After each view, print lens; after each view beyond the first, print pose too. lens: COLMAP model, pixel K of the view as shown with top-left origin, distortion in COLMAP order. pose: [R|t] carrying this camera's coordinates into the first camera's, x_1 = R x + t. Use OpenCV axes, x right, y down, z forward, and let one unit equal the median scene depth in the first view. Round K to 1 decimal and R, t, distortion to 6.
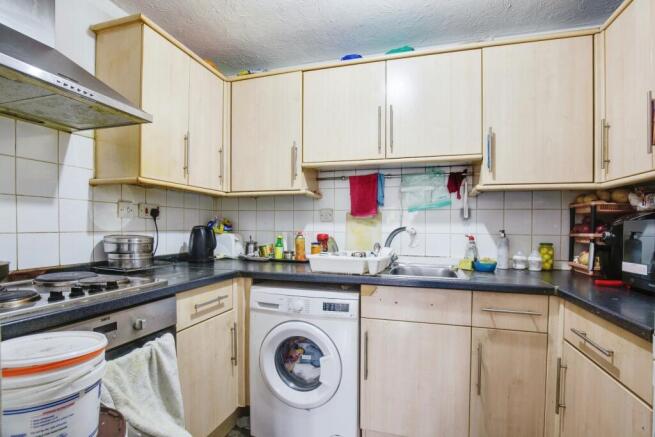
lens RADIAL K [[308.3, 0, 327.8], [0, 308.3, 222.5], [0, 0, 1]] dist [-0.039575, 0.006377]
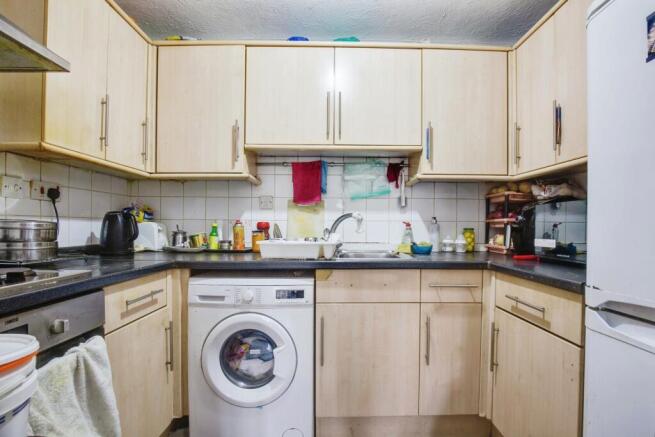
lens RADIAL K [[308.3, 0, 327.8], [0, 308.3, 222.5], [0, 0, 1]] dist [-0.039575, 0.006377]
pose [[0.955408, 0.001998, 0.295282, -0.132719], [-0.001905, 0.999998, -0.000600, 0.049134], [-0.295283, 0.000010, 0.955410, 0.050446]]
